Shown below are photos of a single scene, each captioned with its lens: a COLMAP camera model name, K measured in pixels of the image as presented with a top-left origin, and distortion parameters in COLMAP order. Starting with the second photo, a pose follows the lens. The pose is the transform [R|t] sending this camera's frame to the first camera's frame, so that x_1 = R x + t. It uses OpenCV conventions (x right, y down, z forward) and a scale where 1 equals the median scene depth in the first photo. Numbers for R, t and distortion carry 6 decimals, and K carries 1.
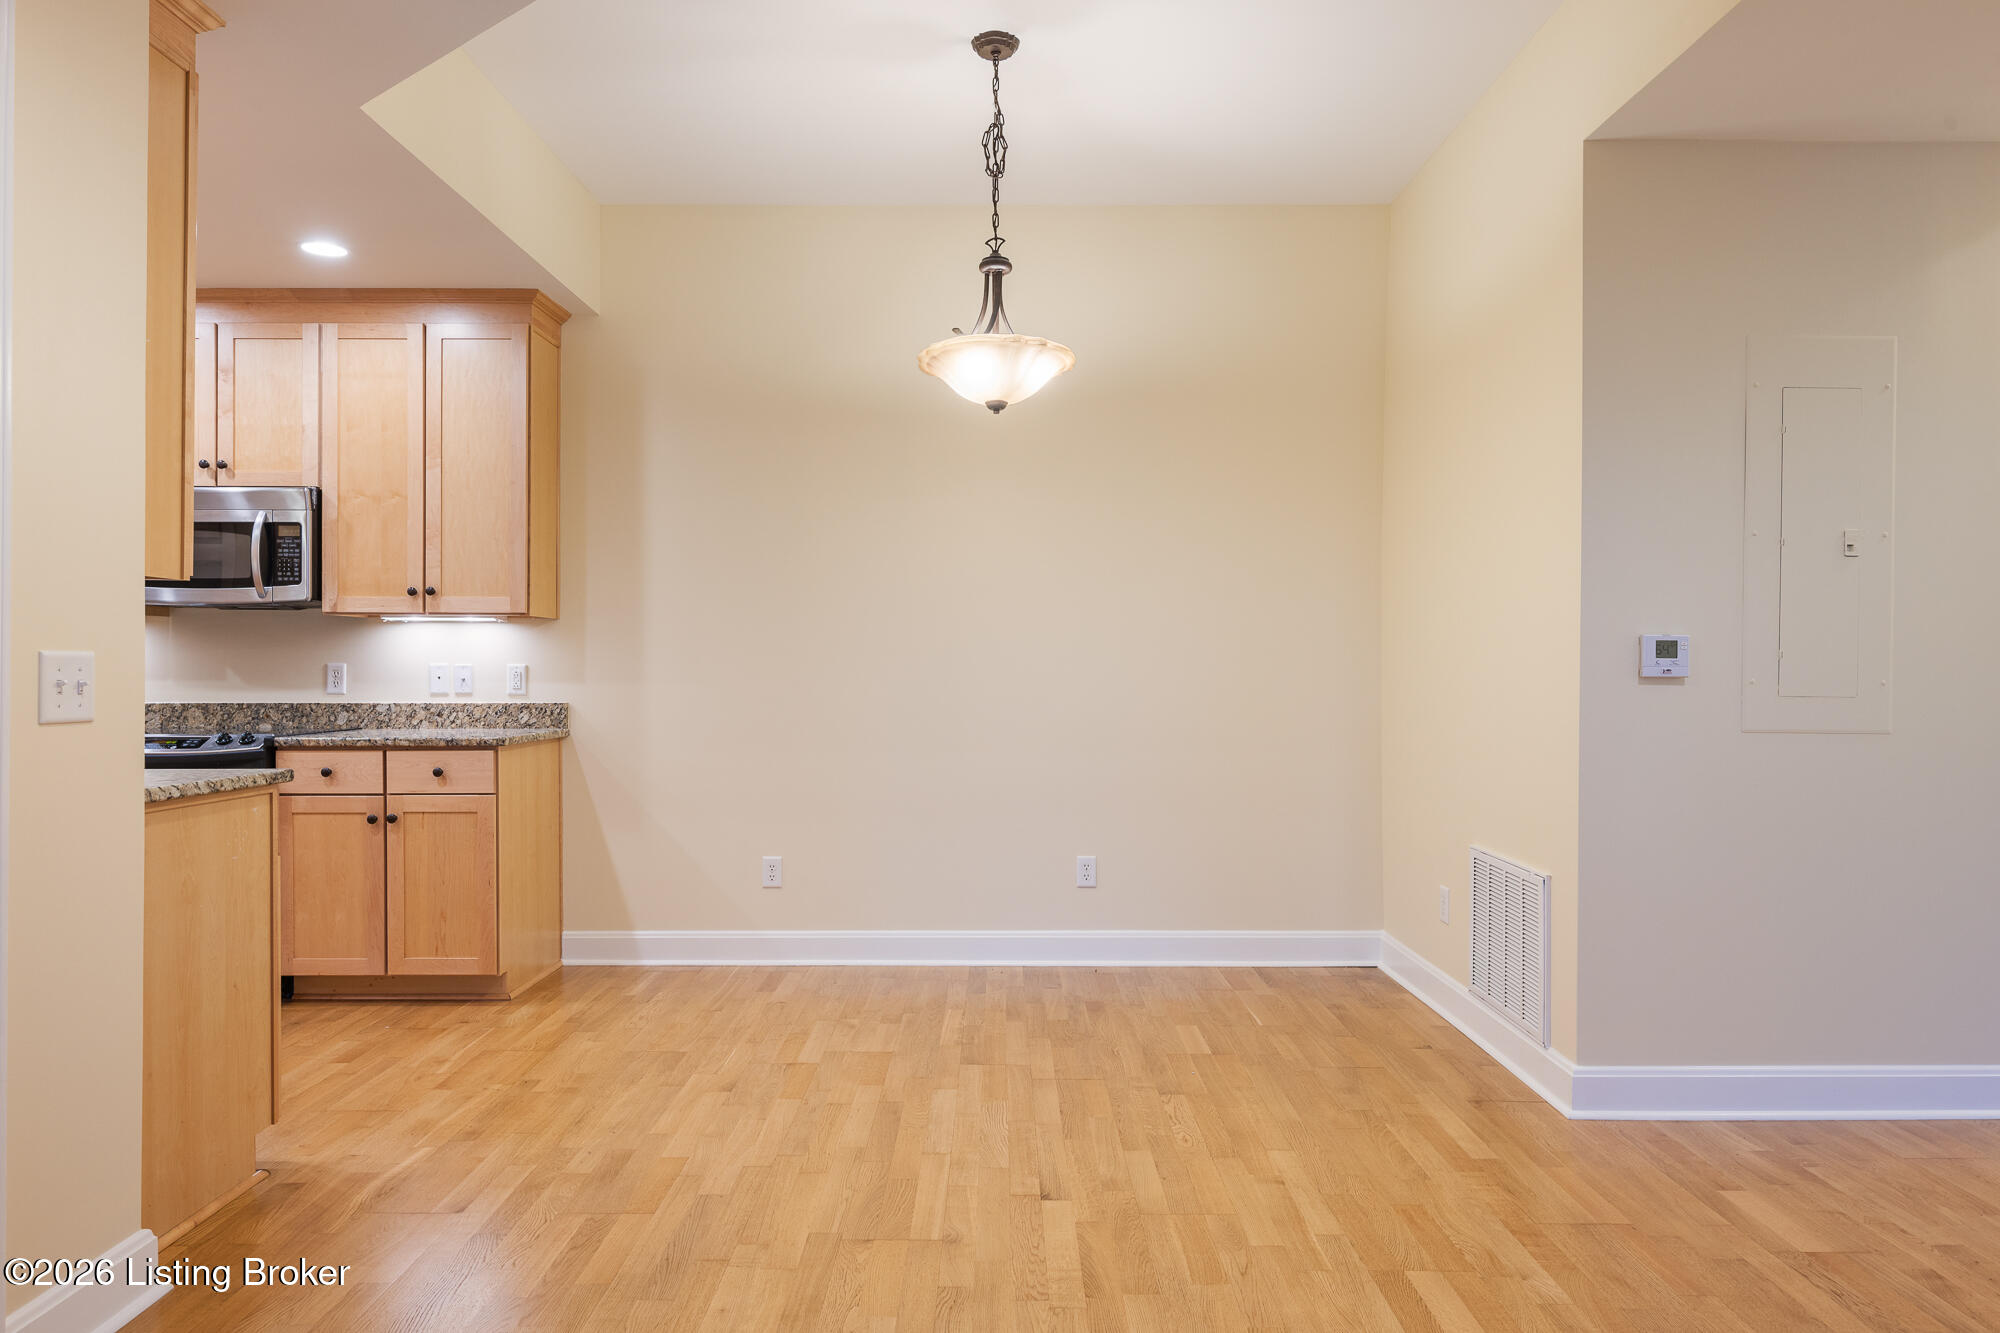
lens RADIAL K [[1248.0, 0, 996.1], [0, 1248.0, 672.2], [0, 0, 1]] dist [-0.003692, -0.000407]
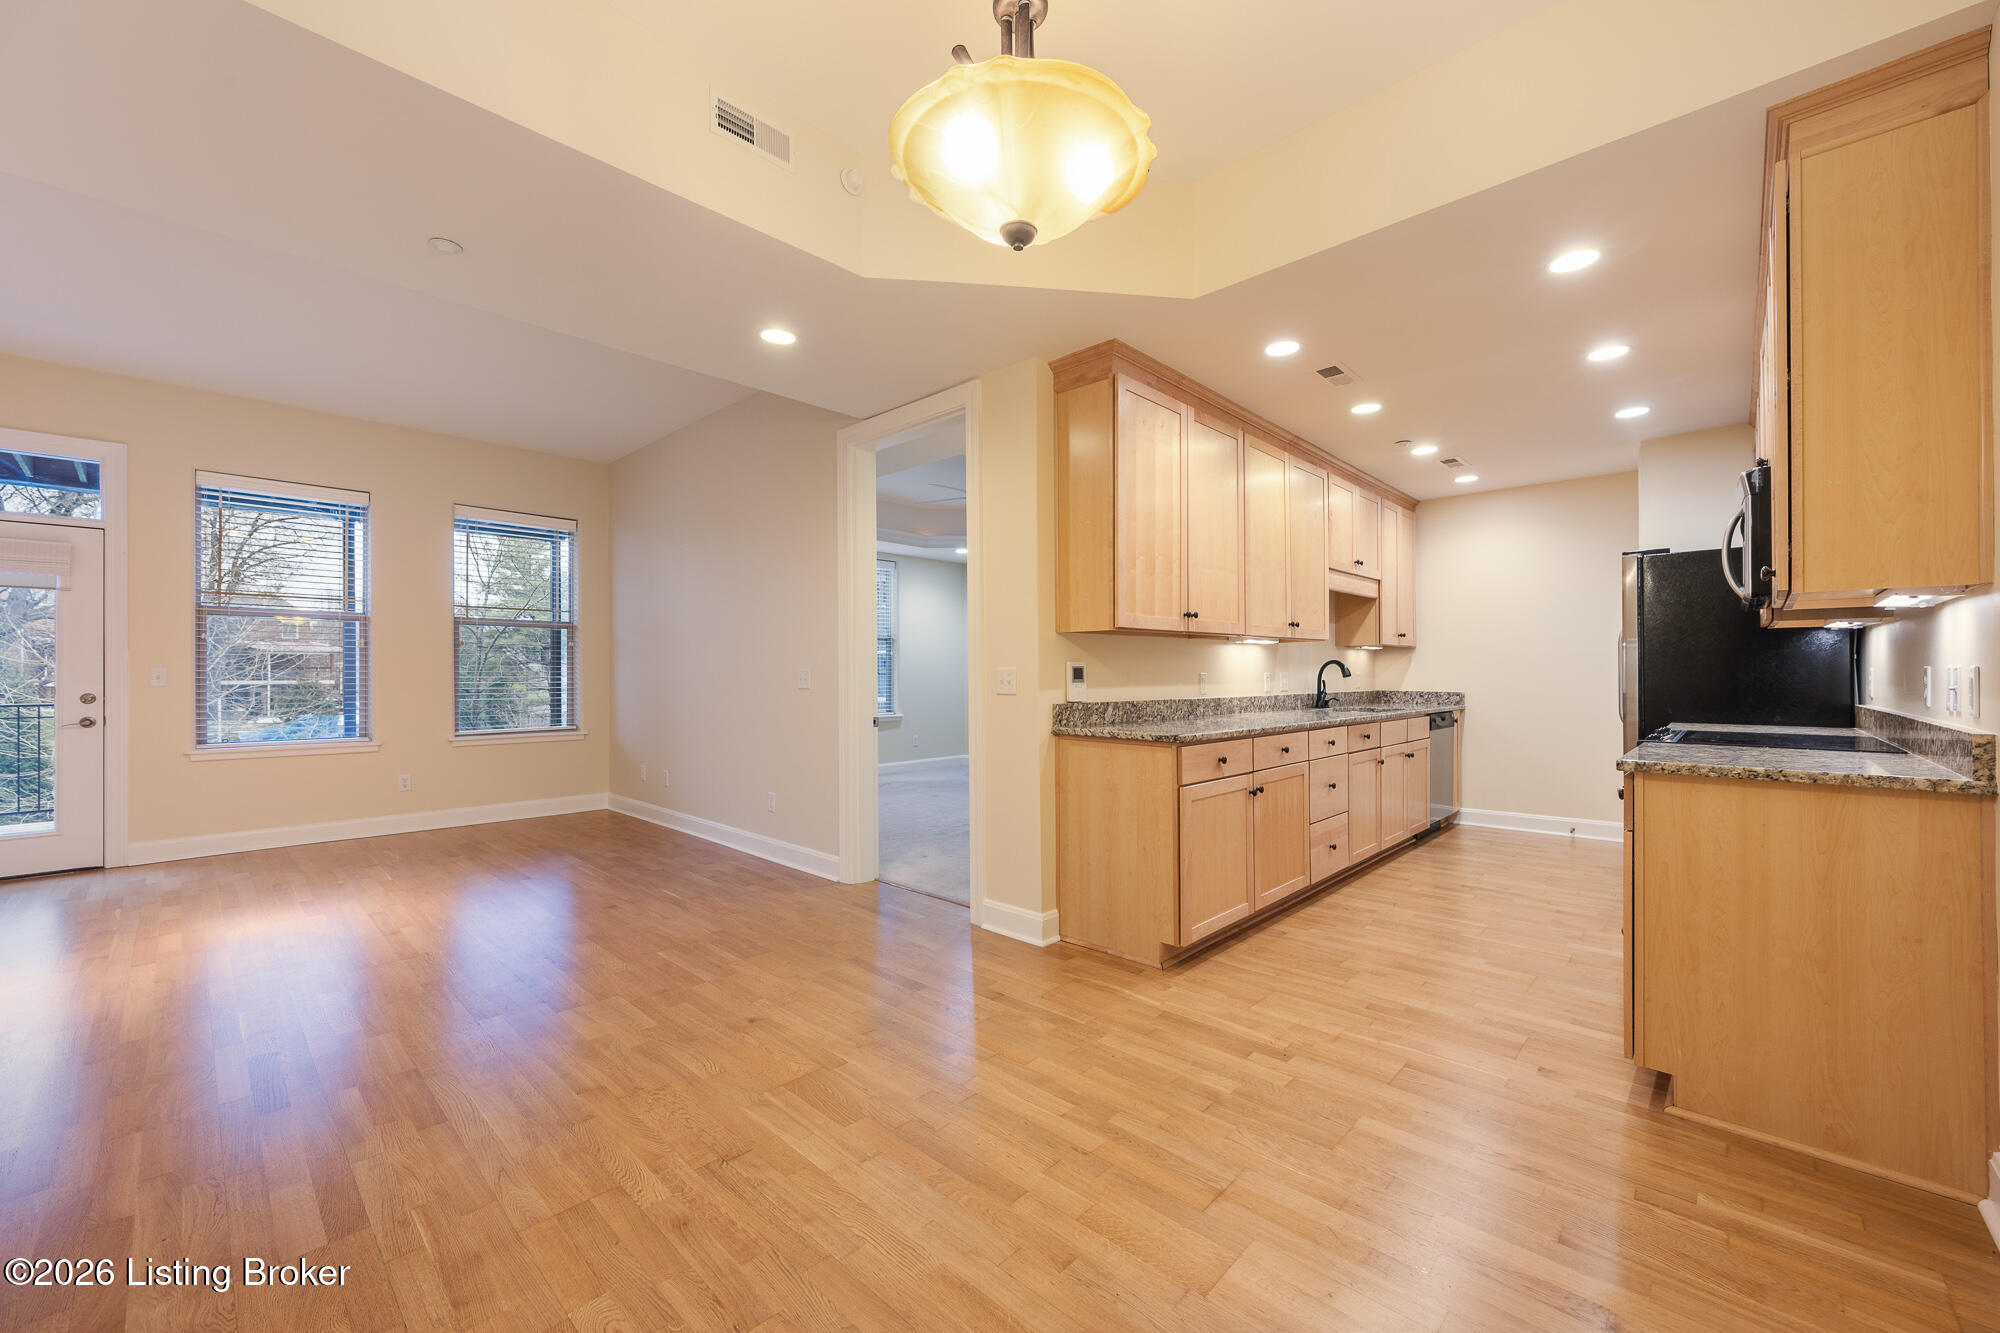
lens RADIAL K [[778.8, 0, 998.1], [0, 778.8, 670.1], [0, 0, 1]] dist [-0.001612, -0.000331]
pose [[-0.687623, -0.004082, -0.726057, 0.221522], [-0.000895, 0.999988, -0.004774, -0.002058], [0.726067, -0.002632, -0.687618, 0.994032]]
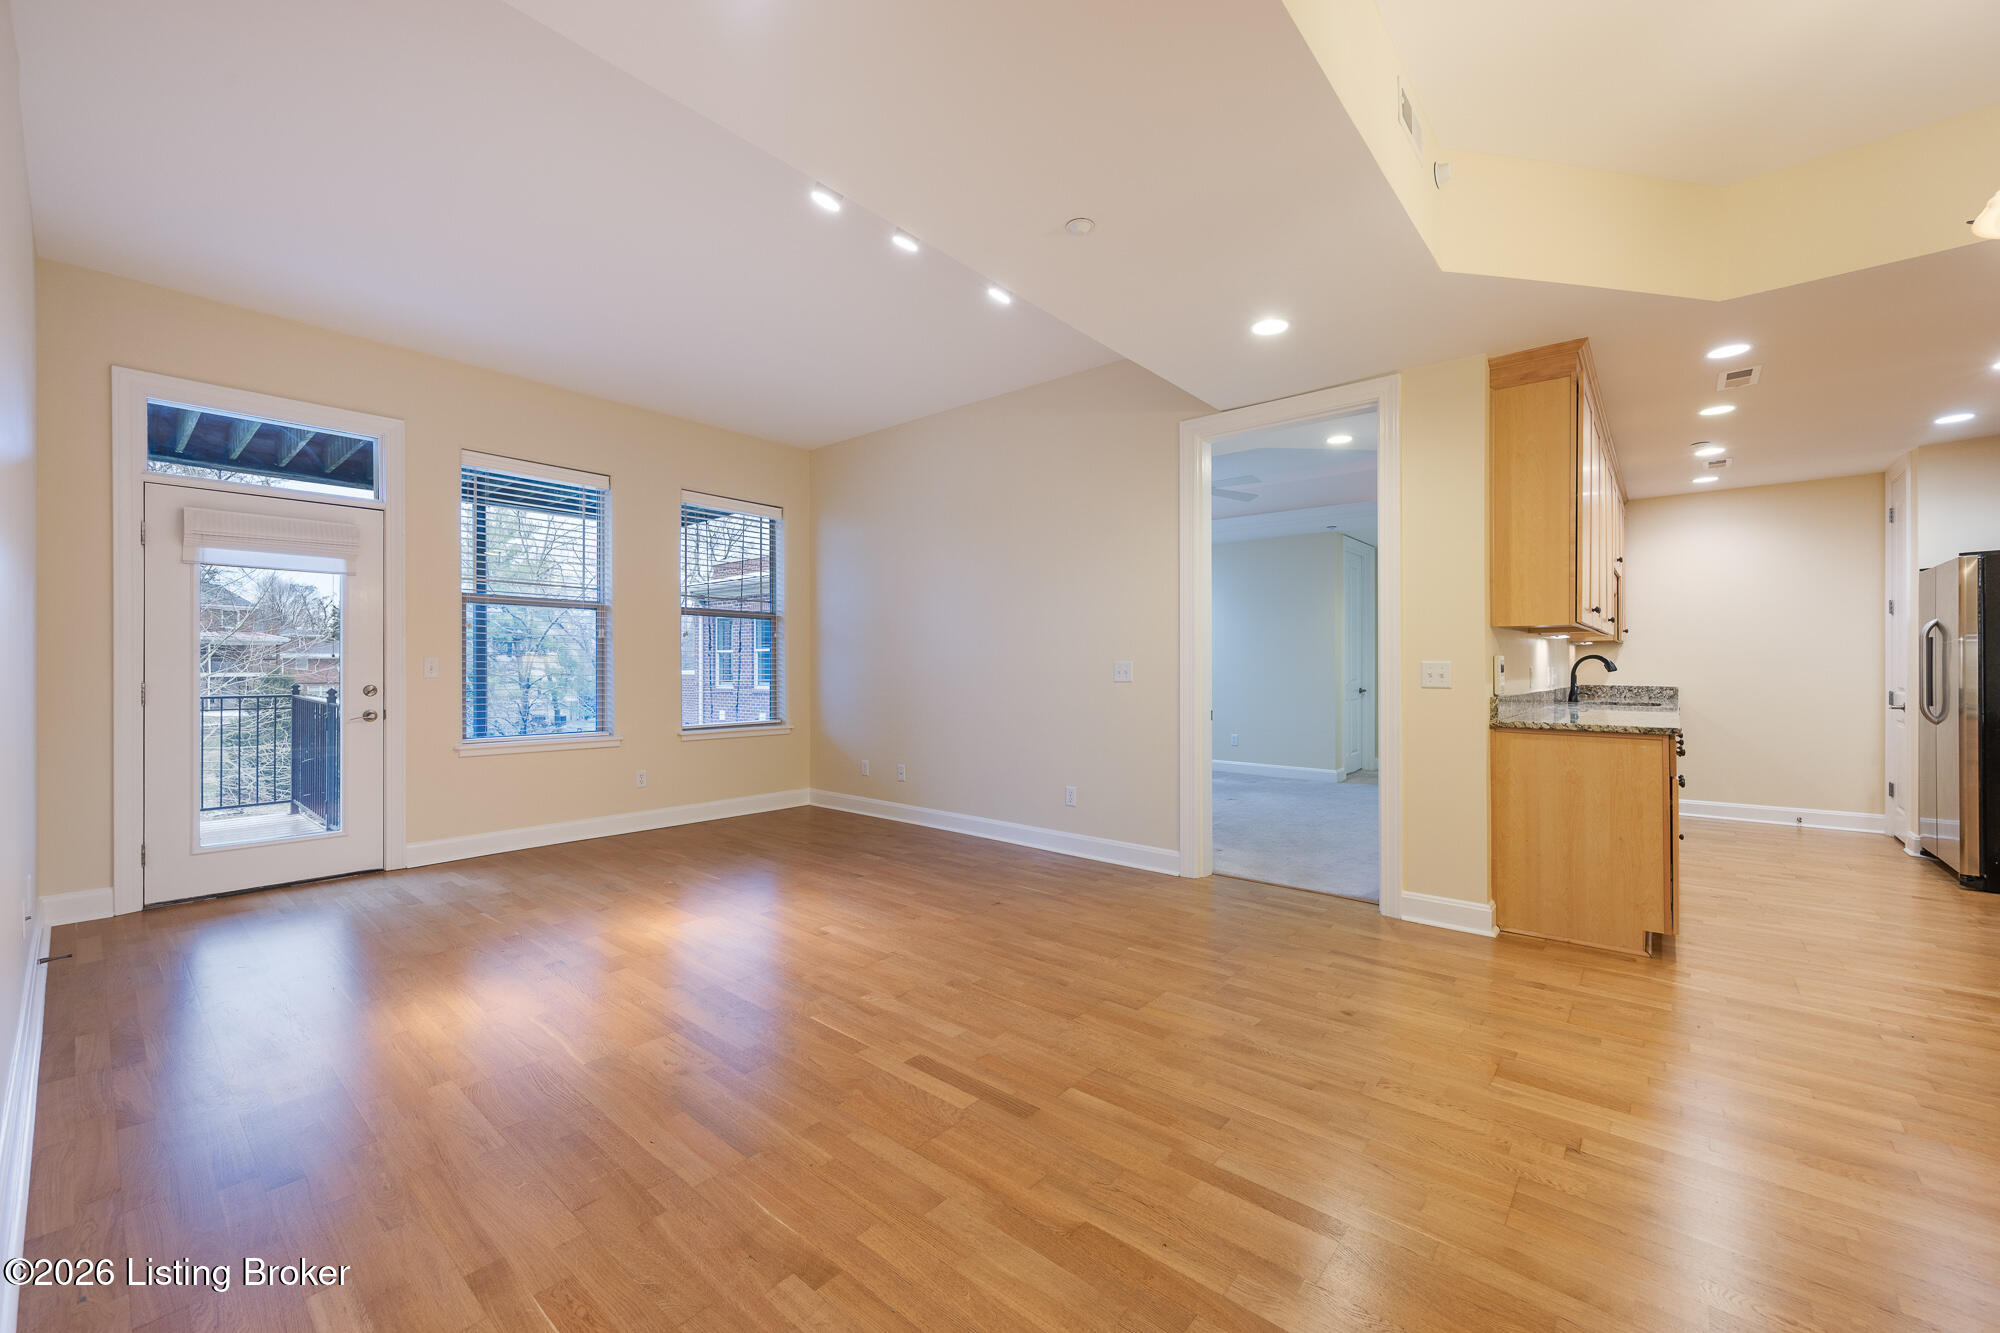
lens RADIAL K [[787.0, 0, 997.1], [0, 787.0, 666.0], [0, 0, 1]] dist [0.000797, 0.000191]
pose [[-0.649071, -0.004135, -0.760717, 0.540669], [-0.004205, 0.999989, -0.001848, -0.000016], [0.760716, 0.001999, -0.649081, 0.643955]]
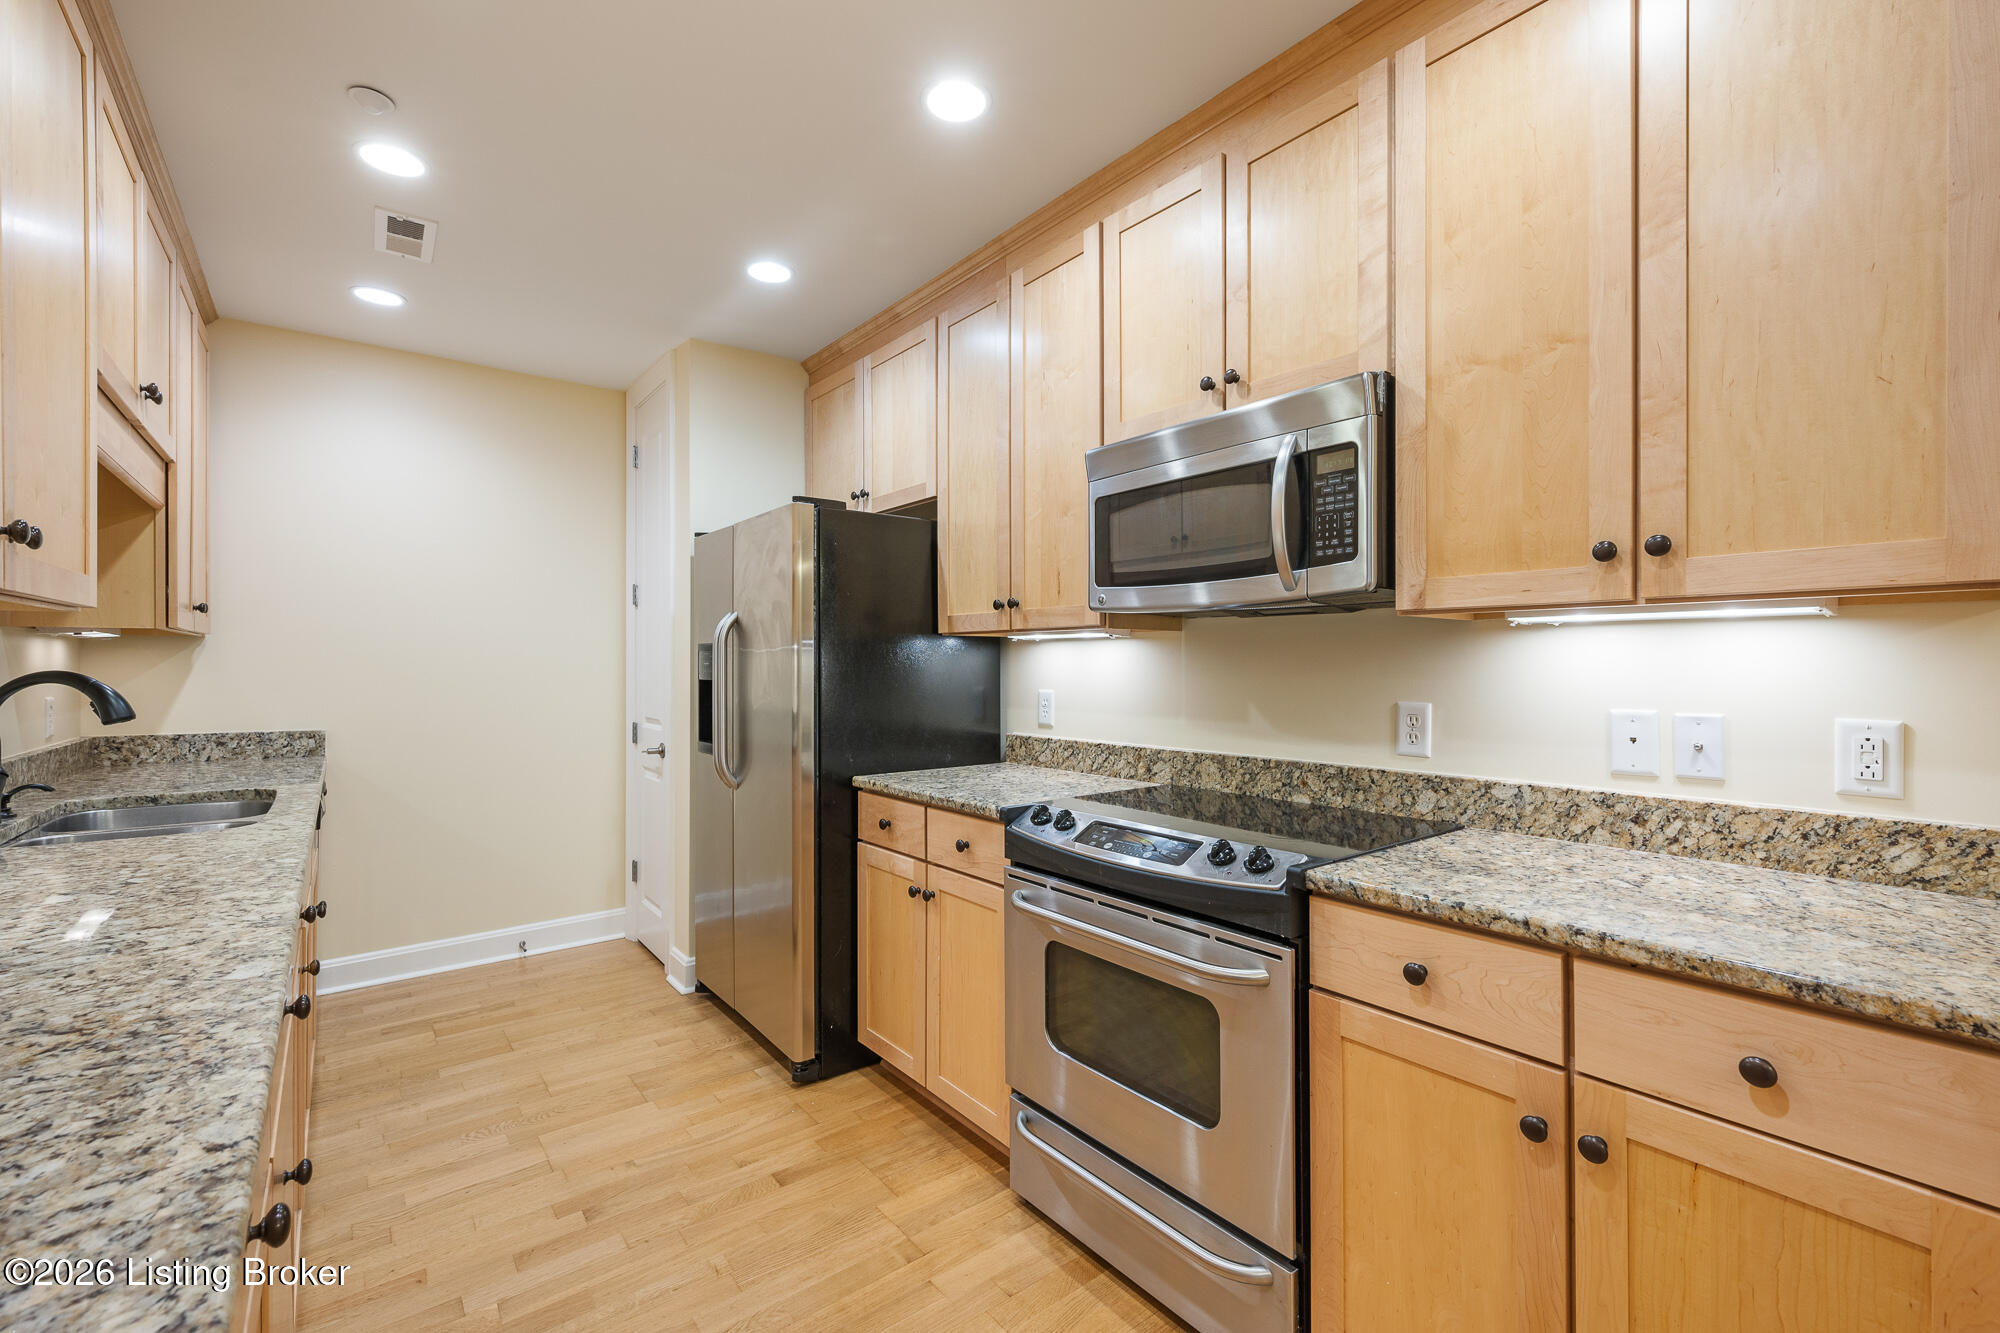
lens RADIAL K [[841.9, 0, 993.4], [0, 841.9, 664.9], [0, 0, 1]] dist [0.000843, -0.000425]
pose [[0.616642, -0.002476, -0.787239, -0.373589], [-0.000331, 0.999994, -0.003404, -0.024937], [0.787243, 0.002360, 0.616638, 0.662140]]
